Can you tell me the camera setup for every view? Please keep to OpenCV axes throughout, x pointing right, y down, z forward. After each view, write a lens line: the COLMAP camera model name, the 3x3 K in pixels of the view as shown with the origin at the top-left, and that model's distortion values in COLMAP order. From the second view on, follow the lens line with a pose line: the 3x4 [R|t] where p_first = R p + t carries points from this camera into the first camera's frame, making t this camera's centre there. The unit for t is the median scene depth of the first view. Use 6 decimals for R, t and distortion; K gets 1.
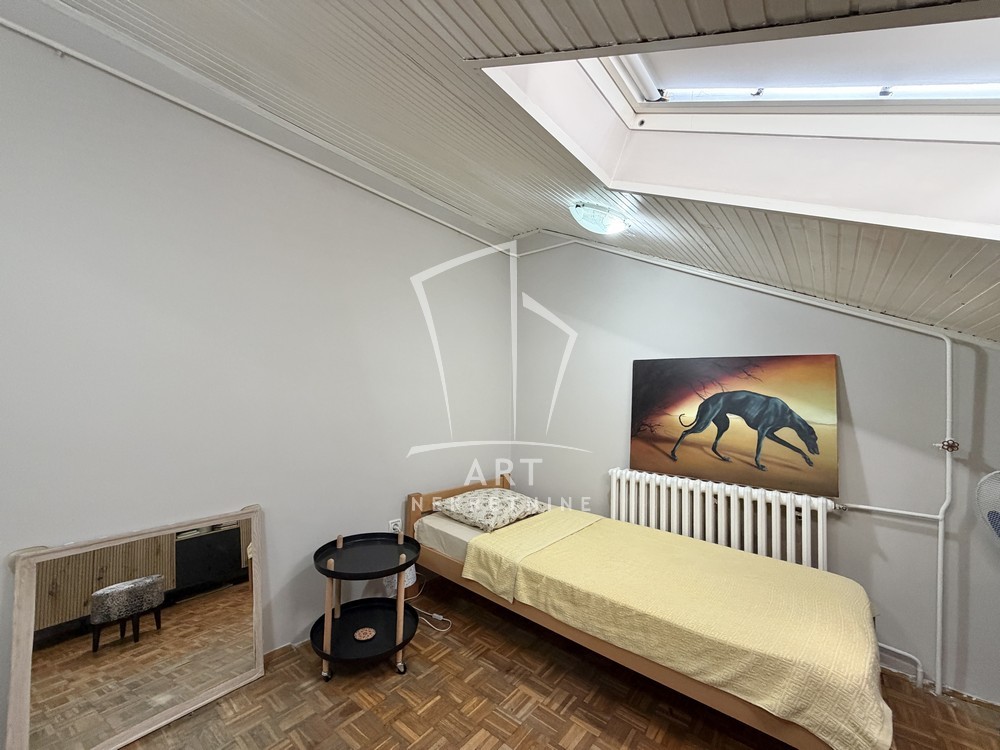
lens RADIAL K [[398.3, 0, 500.4], [0, 398.3, 377.5], [0, 0, 1]] dist [-0.006457, 0.000689]
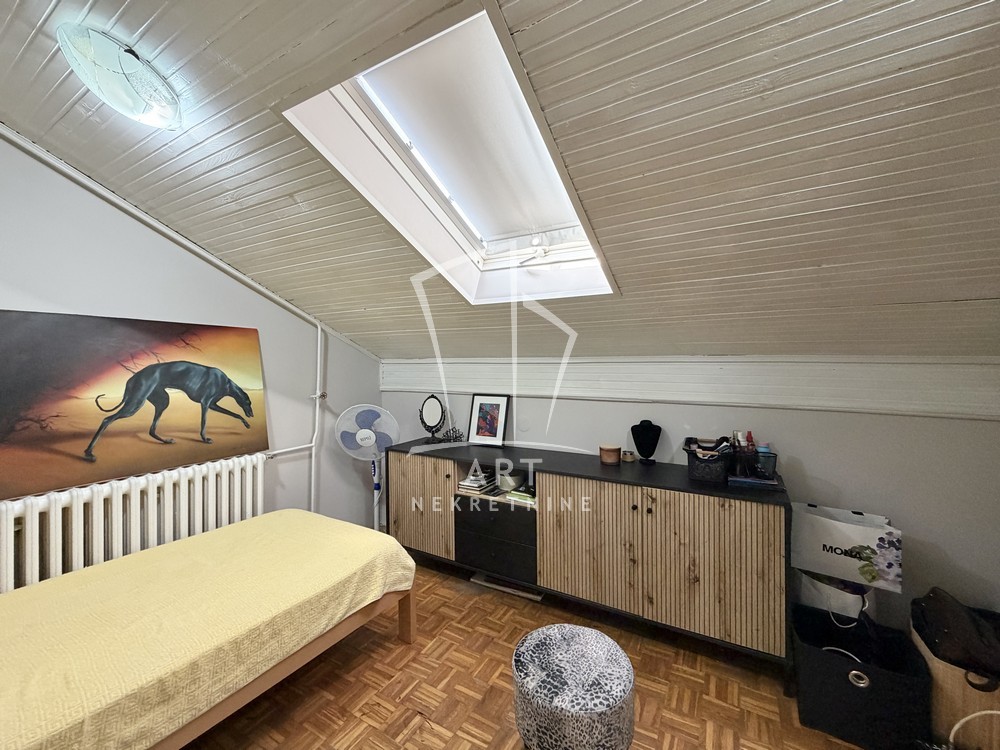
lens RADIAL K [[398.3, 0, 496.6], [0, 398.3, 365.5], [0, 0, 1]] dist [-0.006457, 0.000689]
pose [[-0.148995, -0.027196, 0.988464, -0.394976], [-0.036714, 0.999085, 0.021954, -0.002752], [-0.988156, -0.033019, -0.149857, 0.457344]]
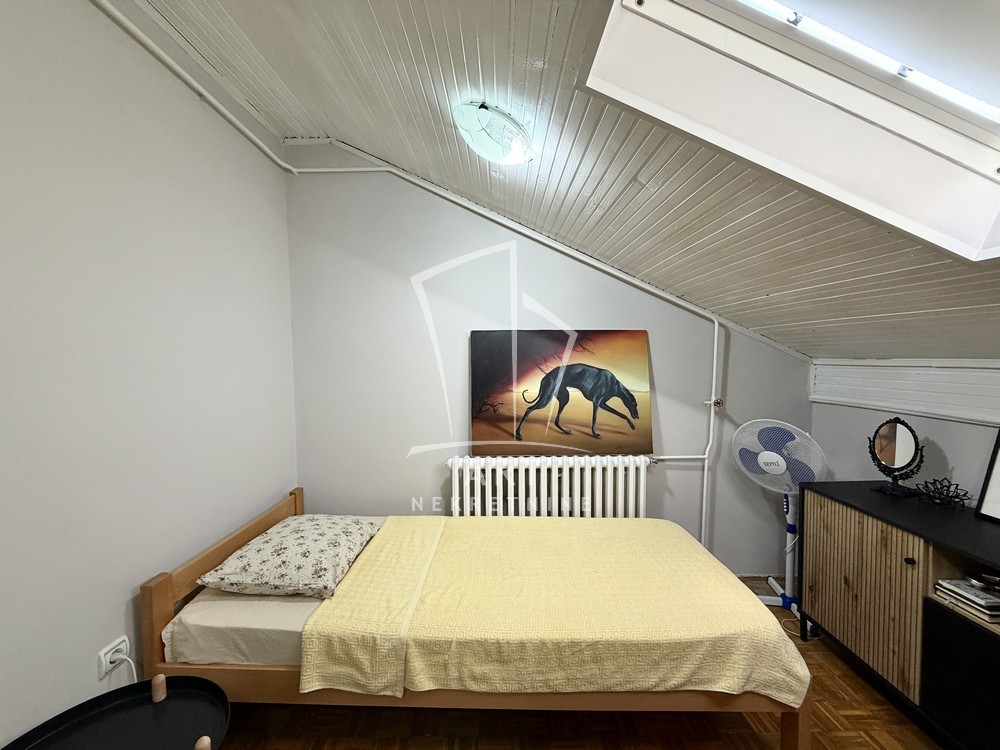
lens RADIAL K [[398.3, 0, 498.4], [0, 398.3, 376.0], [0, 0, 1]] dist [-0.006457, 0.000689]
pose [[0.773928, -0.056064, 0.630787, -0.203910], [-0.000357, 0.996035, 0.088965, -0.026675], [-0.633274, -0.069078, 0.770839, 0.362210]]
